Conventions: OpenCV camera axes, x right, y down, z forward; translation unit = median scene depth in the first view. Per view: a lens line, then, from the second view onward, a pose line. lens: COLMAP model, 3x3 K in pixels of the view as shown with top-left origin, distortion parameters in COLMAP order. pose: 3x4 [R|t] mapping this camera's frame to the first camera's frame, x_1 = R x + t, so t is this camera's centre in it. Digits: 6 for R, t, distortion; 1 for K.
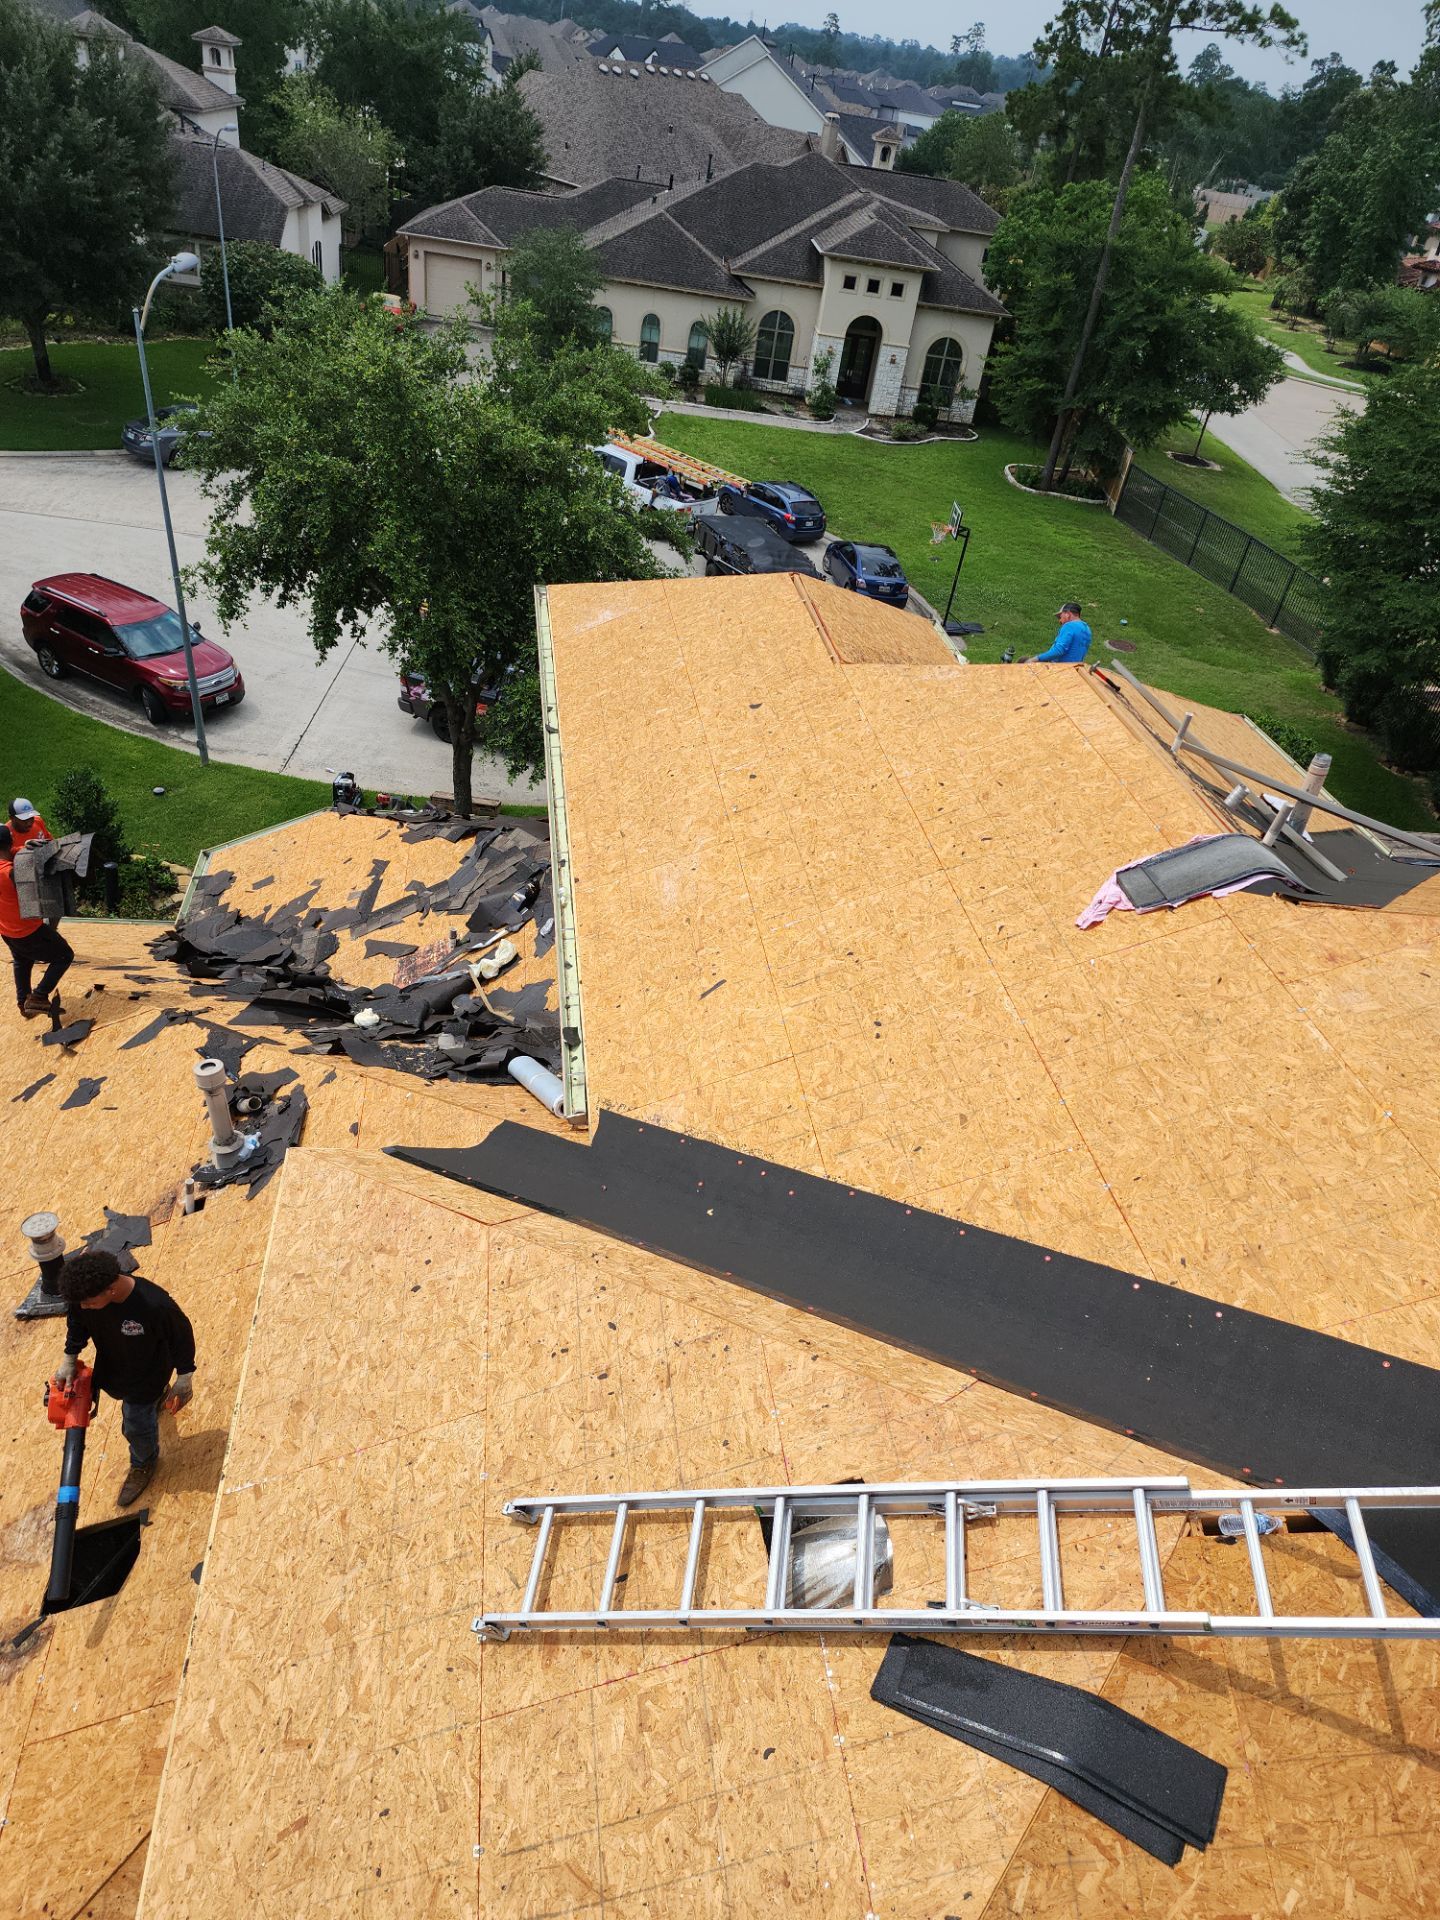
lens RADIAL K [[1268.9, 0, 697.6], [0, 1268.9, 978.0], [0, 0, 1]] dist [0.070392, -0.060550]
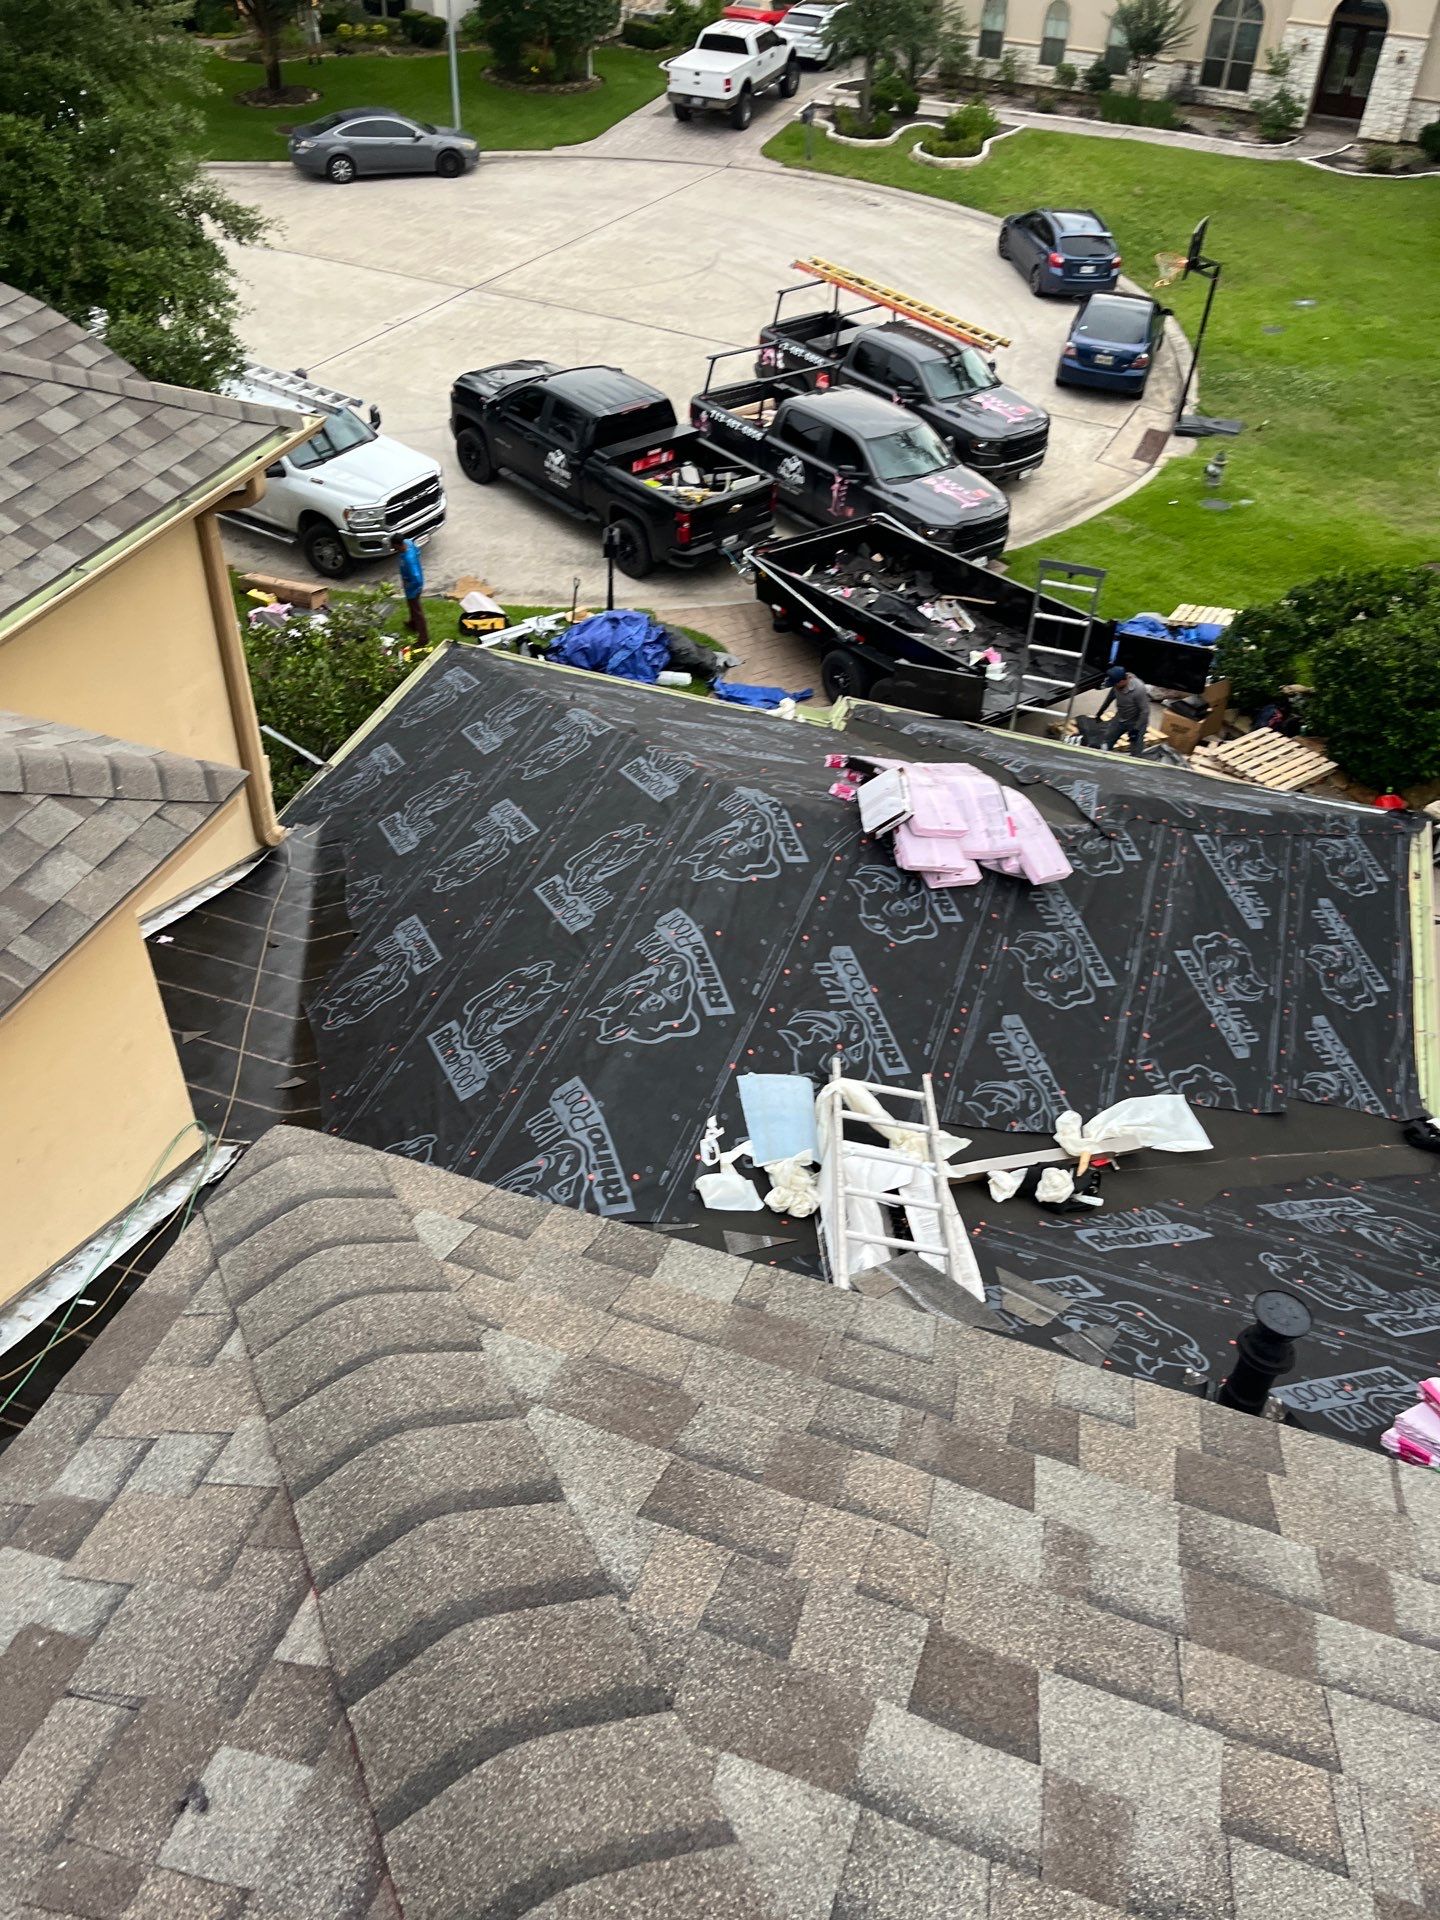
lens RADIAL K [[1437.7, 0, 705.1], [0, 1437.7, 953.8], [0, 0, 1]] dist [0.062673, -0.085358]
pose [[0.888018, 0.218266, -0.404702, 0.265641], [-0.196178, 0.975873, 0.095849, -0.026473], [0.415859, -0.005722, 0.909411, 0.176502]]
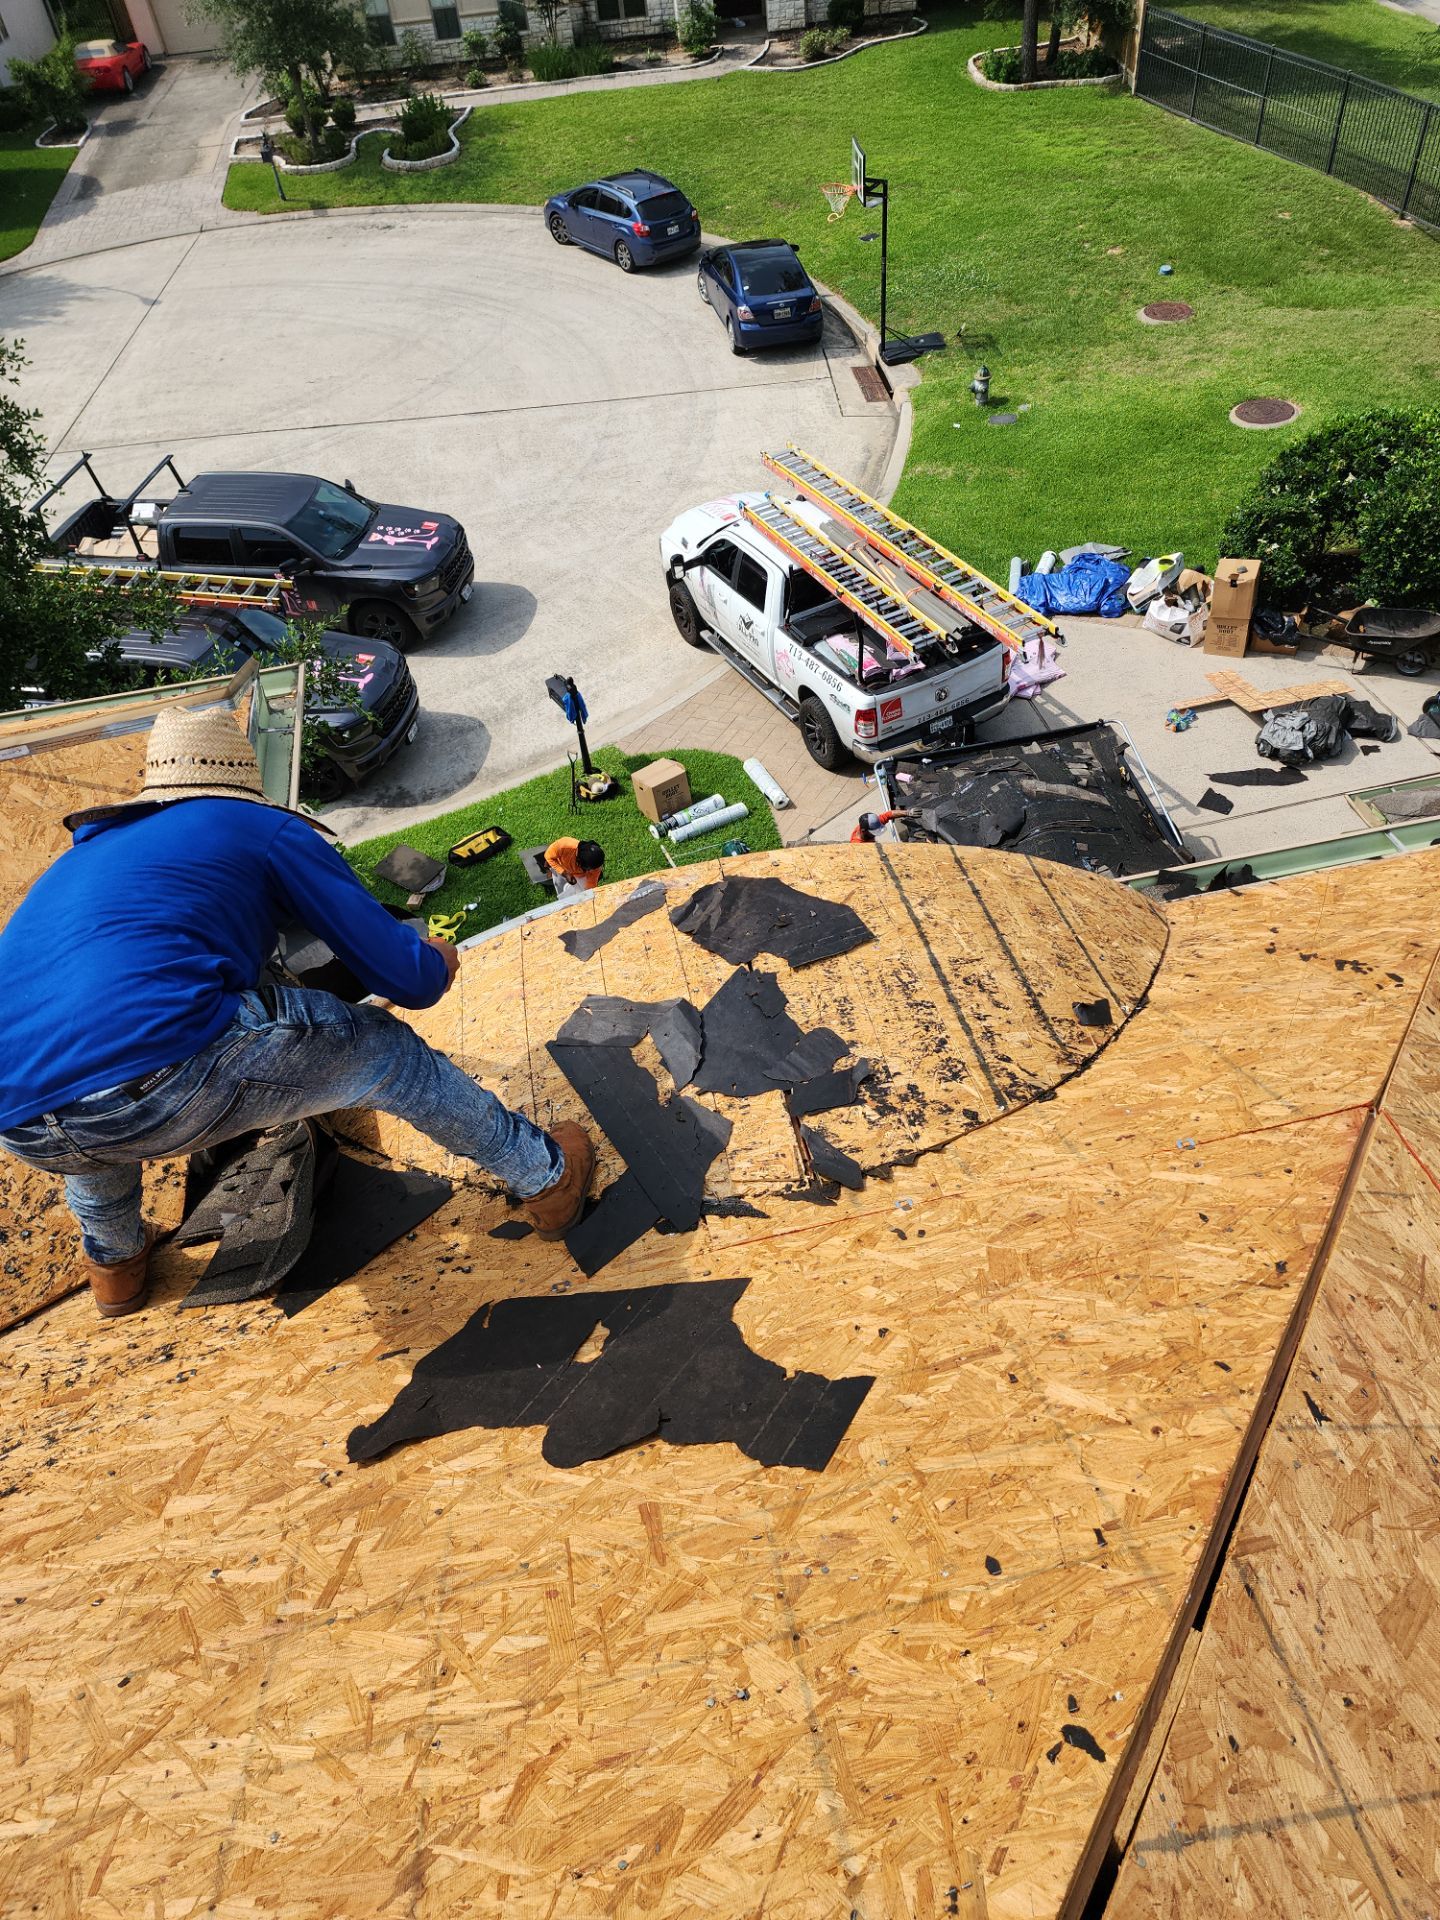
lens RADIAL K [[1268.9, 0, 738.8], [0, 1268.9, 962.4], [0, 0, 1]] dist [0.070392, -0.060550]
pose [[0.974276, -0.201569, -0.100775, 0.098360], [0.216193, 0.962224, 0.165486, -0.080078], [0.063611, -0.183016, 0.981050, 0.239810]]
